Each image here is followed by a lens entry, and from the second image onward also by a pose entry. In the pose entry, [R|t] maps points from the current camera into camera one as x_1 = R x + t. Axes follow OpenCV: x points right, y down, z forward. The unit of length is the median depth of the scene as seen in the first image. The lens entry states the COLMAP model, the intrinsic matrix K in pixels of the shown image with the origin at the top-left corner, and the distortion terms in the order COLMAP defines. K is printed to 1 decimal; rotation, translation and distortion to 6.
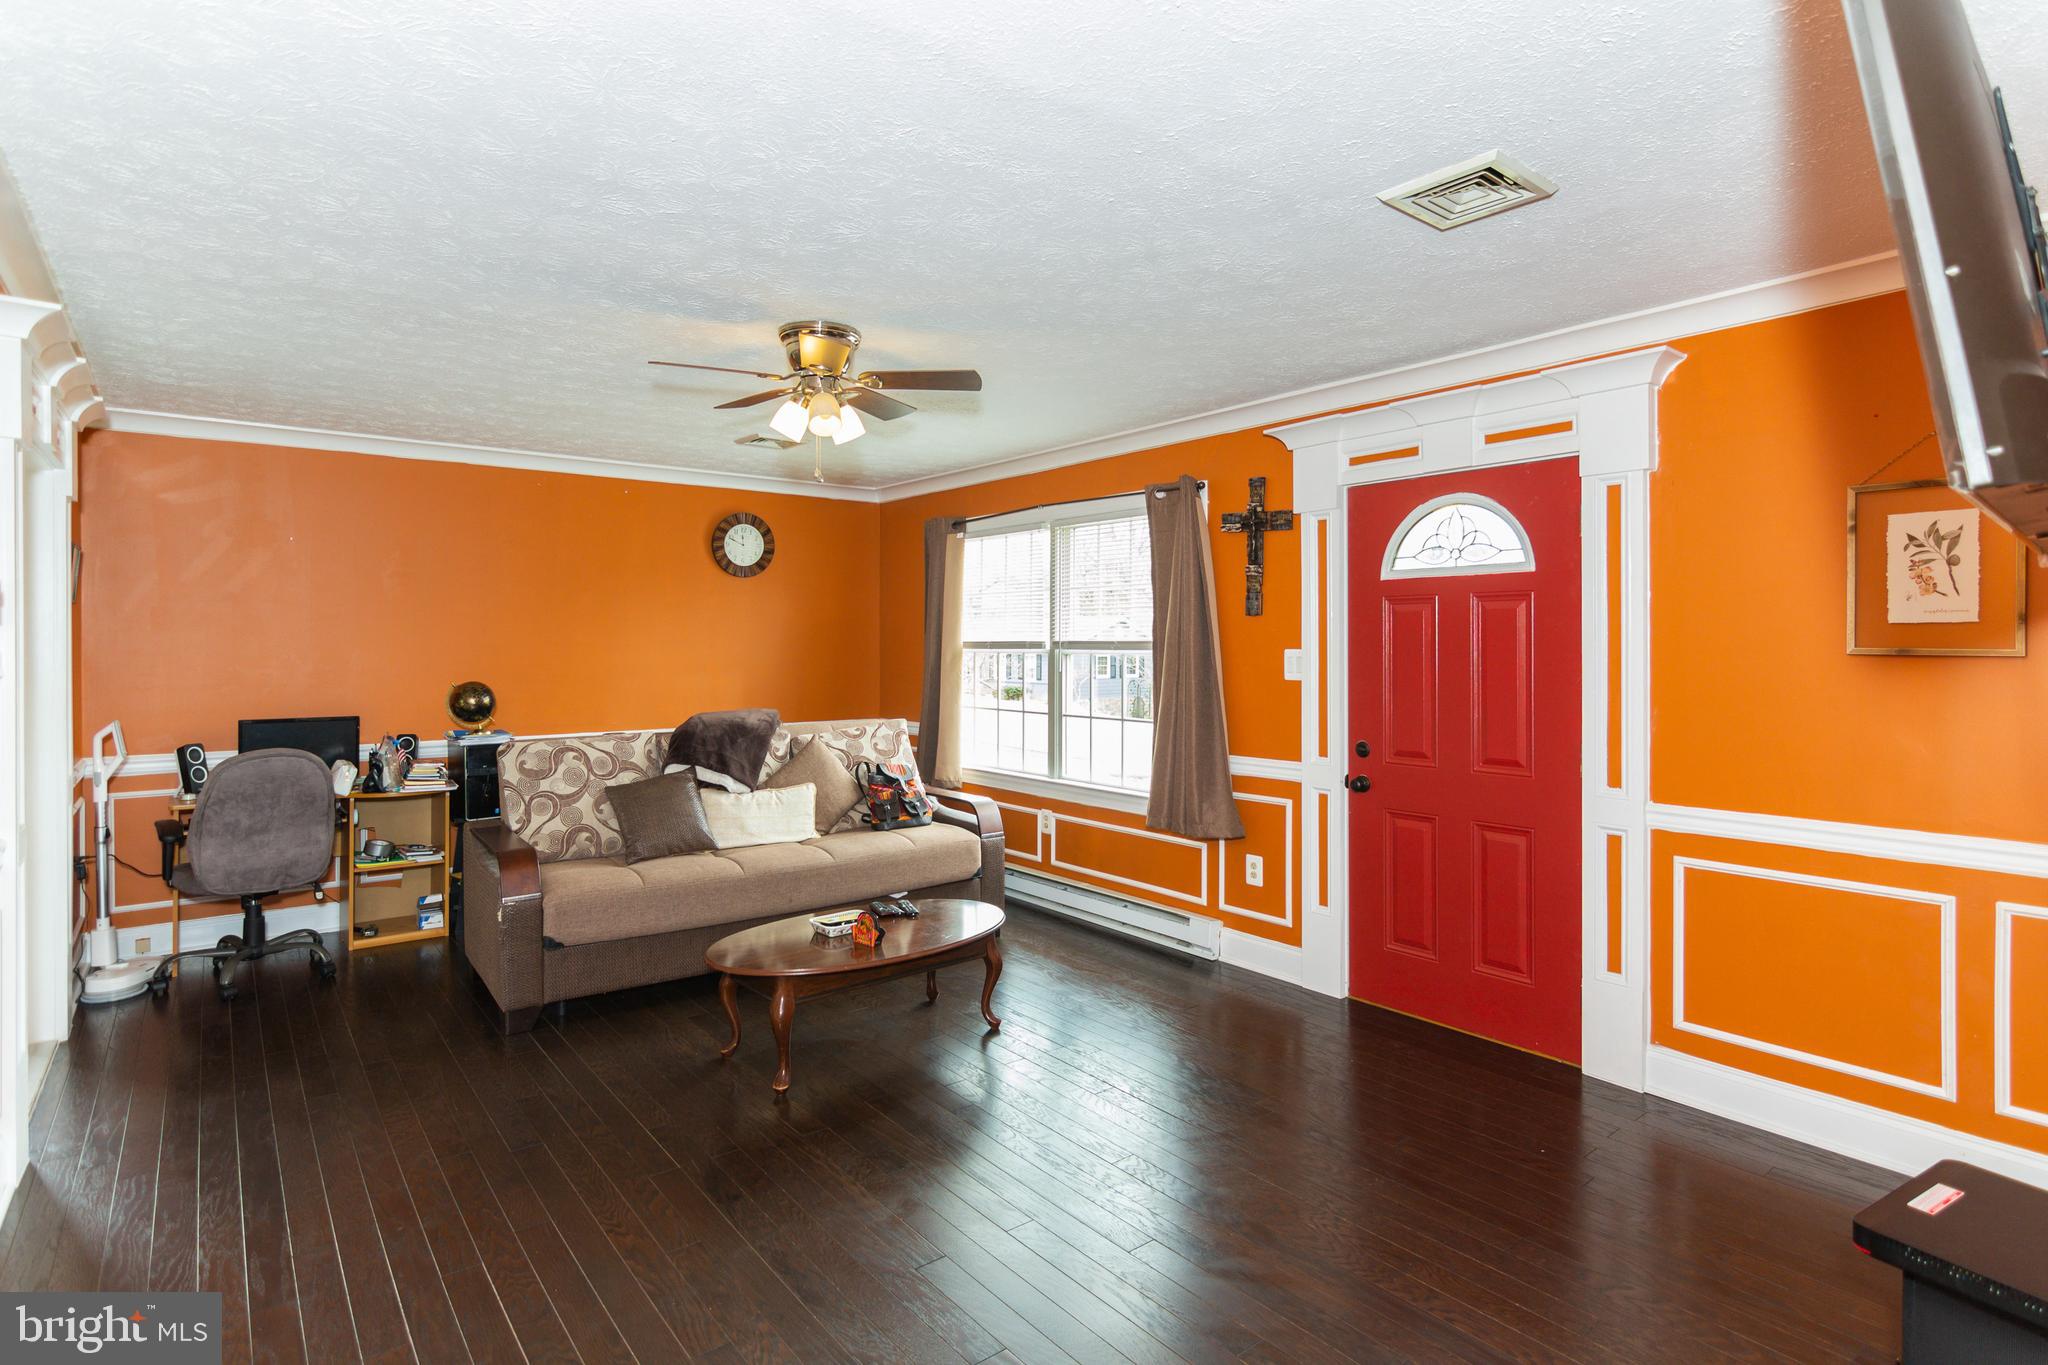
lens RADIAL K [[1044.7, 0, 1030.6], [0, 1044.7, 645.8], [0, 0, 1]] dist [0.000632, -0.000803]
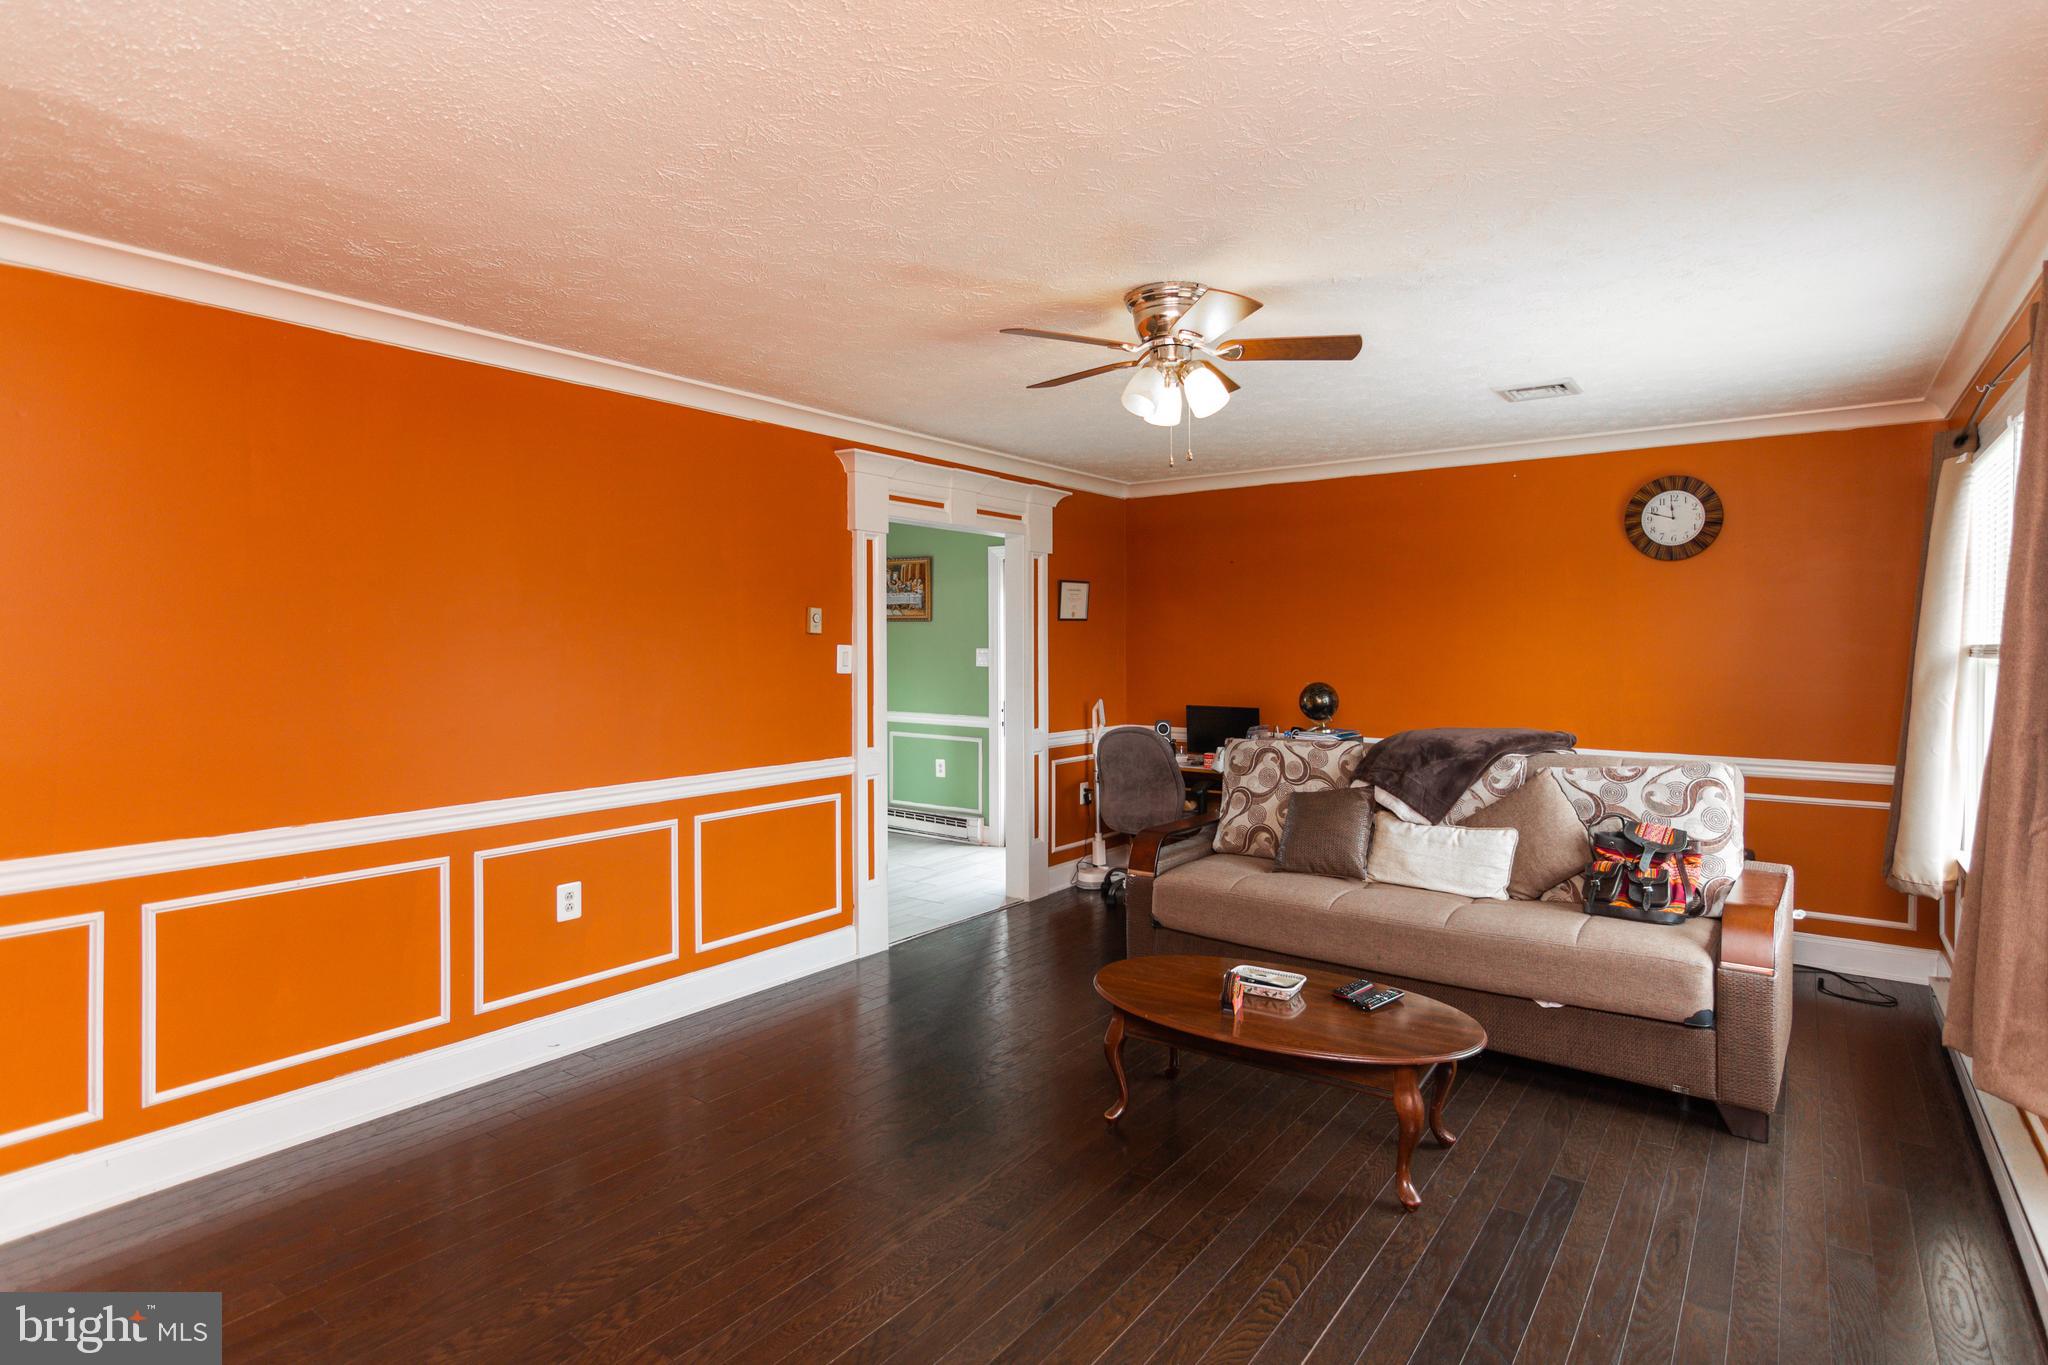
lens RADIAL K [[1044.7, 0, 1030.6], [0, 1044.7, 645.8], [0, 0, 1]] dist [0.000632, -0.000803]
pose [[0.263745, 0.000780, -0.964592, 0.451057], [-0.001602, 0.999999, 0.000371, -0.003523], [0.964591, 0.001447, 0.263746, 0.463351]]
